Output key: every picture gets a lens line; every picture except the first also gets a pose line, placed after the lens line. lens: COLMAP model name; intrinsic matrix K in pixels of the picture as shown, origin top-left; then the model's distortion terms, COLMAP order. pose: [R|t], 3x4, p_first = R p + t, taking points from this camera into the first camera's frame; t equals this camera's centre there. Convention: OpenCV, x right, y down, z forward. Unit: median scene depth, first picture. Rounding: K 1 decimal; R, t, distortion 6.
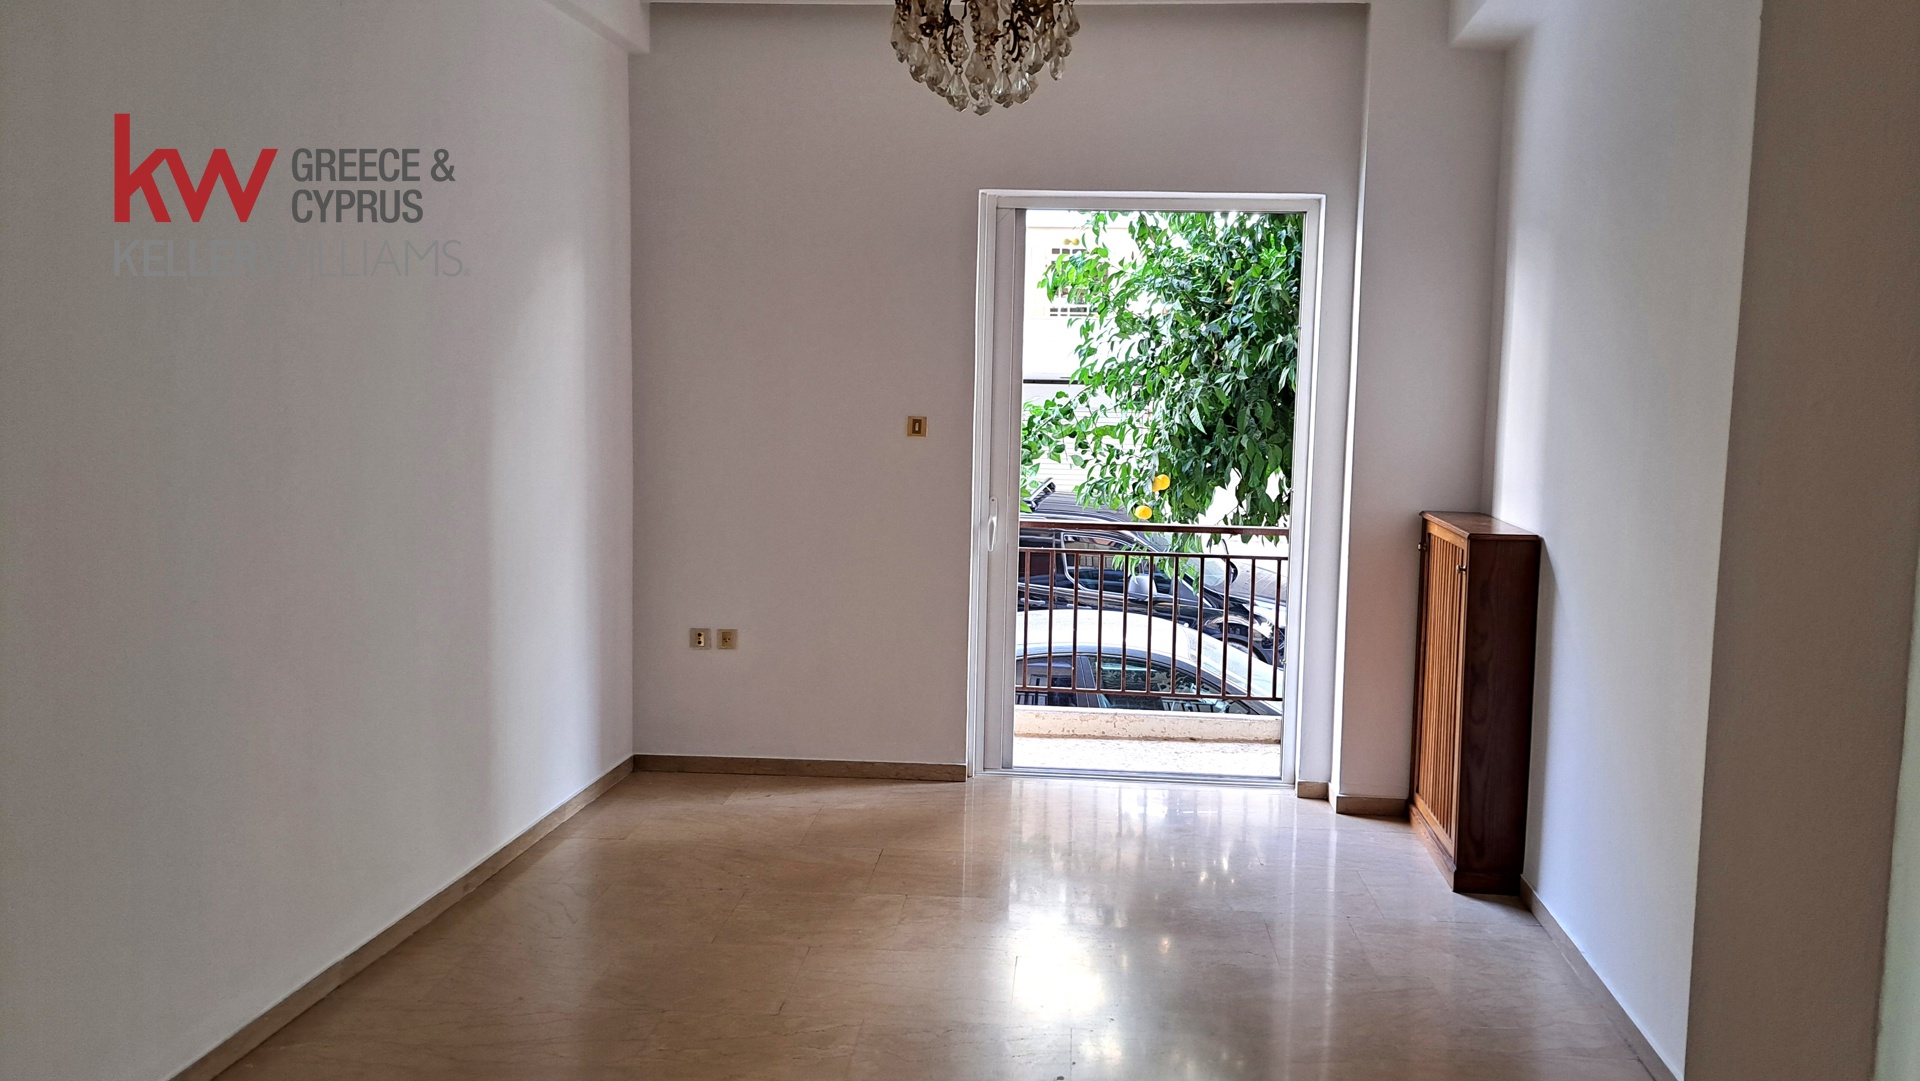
lens RADIAL K [[1418.9, 0, 962.6], [0, 1418.9, 527.6], [0, 0, 1]] dist [0.119092, -0.036507]
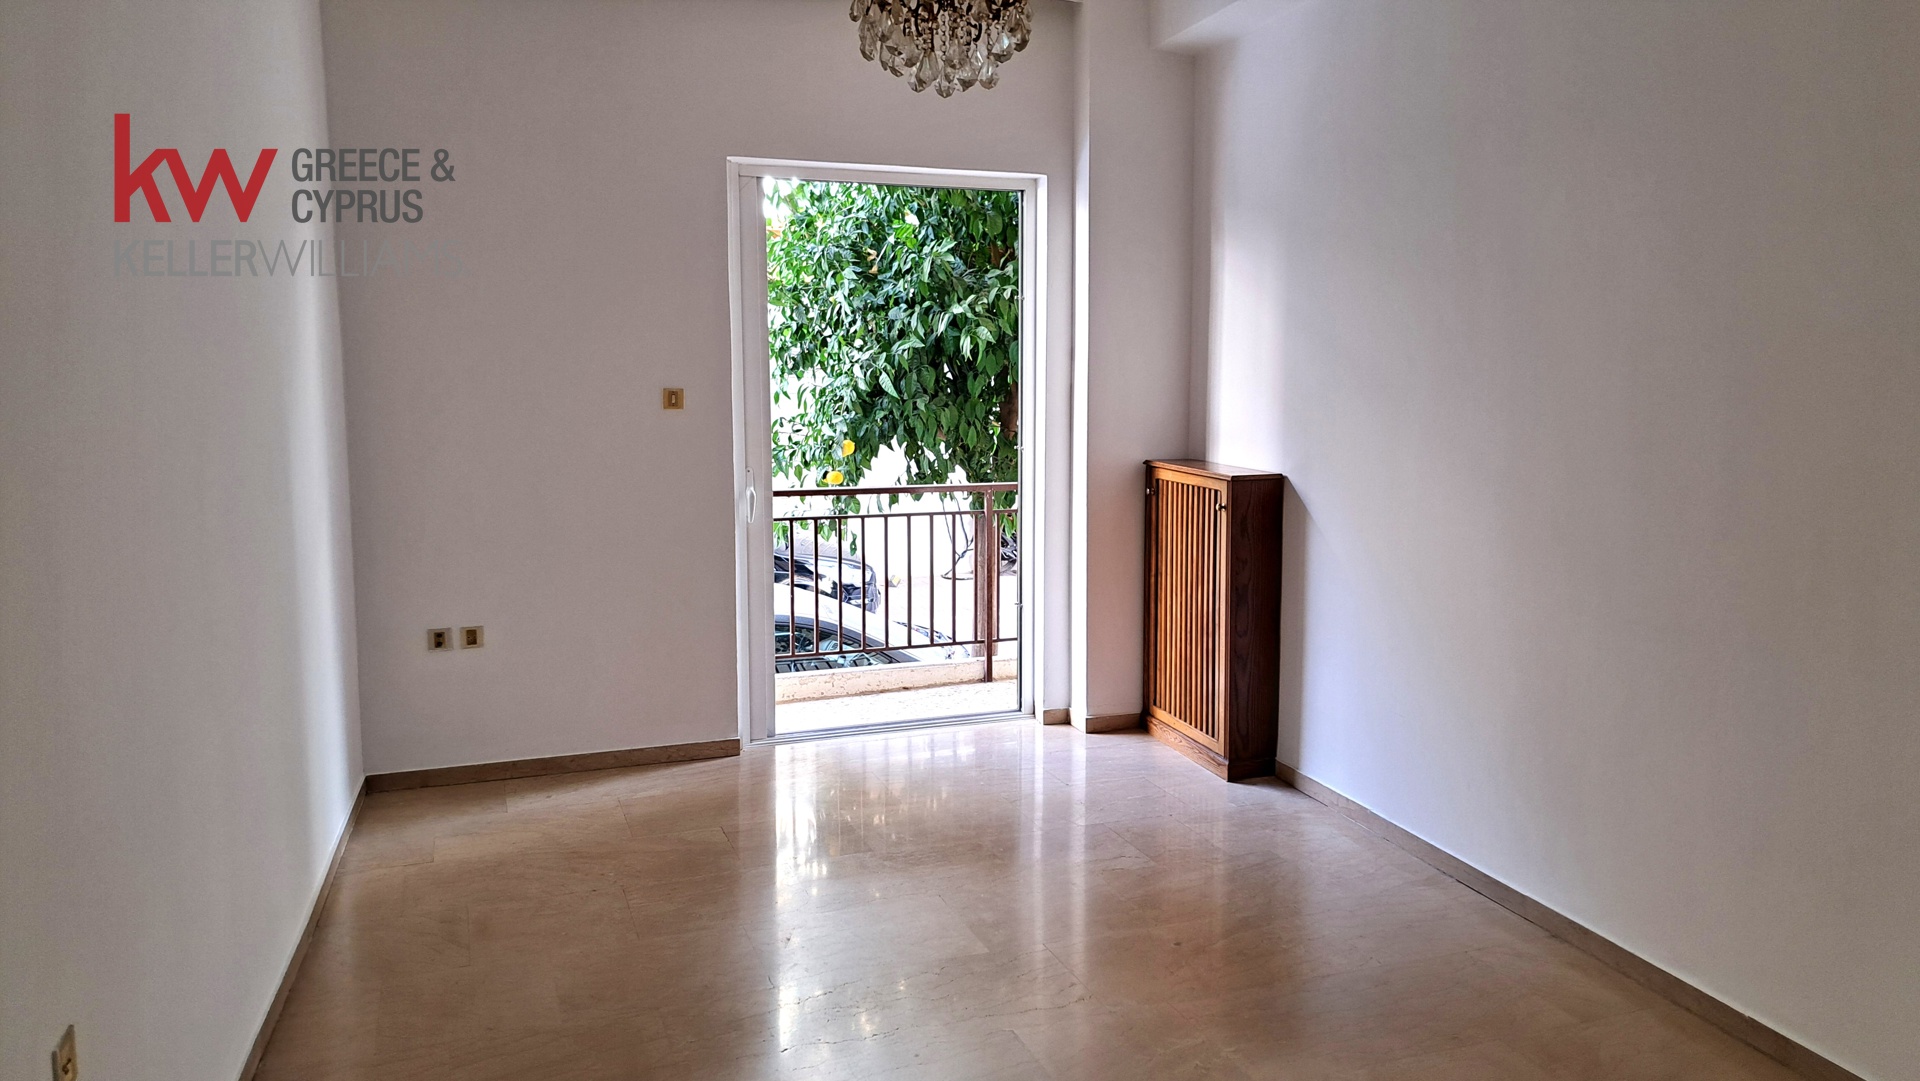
lens RADIAL K [[1418.9, 0, 974.9], [0, 1418.9, 538.4], [0, 0, 1]] dist [0.119092, -0.036507]
pose [[0.913011, -0.072965, 0.401357, -0.237459], [0.060617, 0.997217, 0.043399, -0.005976], [-0.403407, -0.015295, 0.914893, 0.020558]]
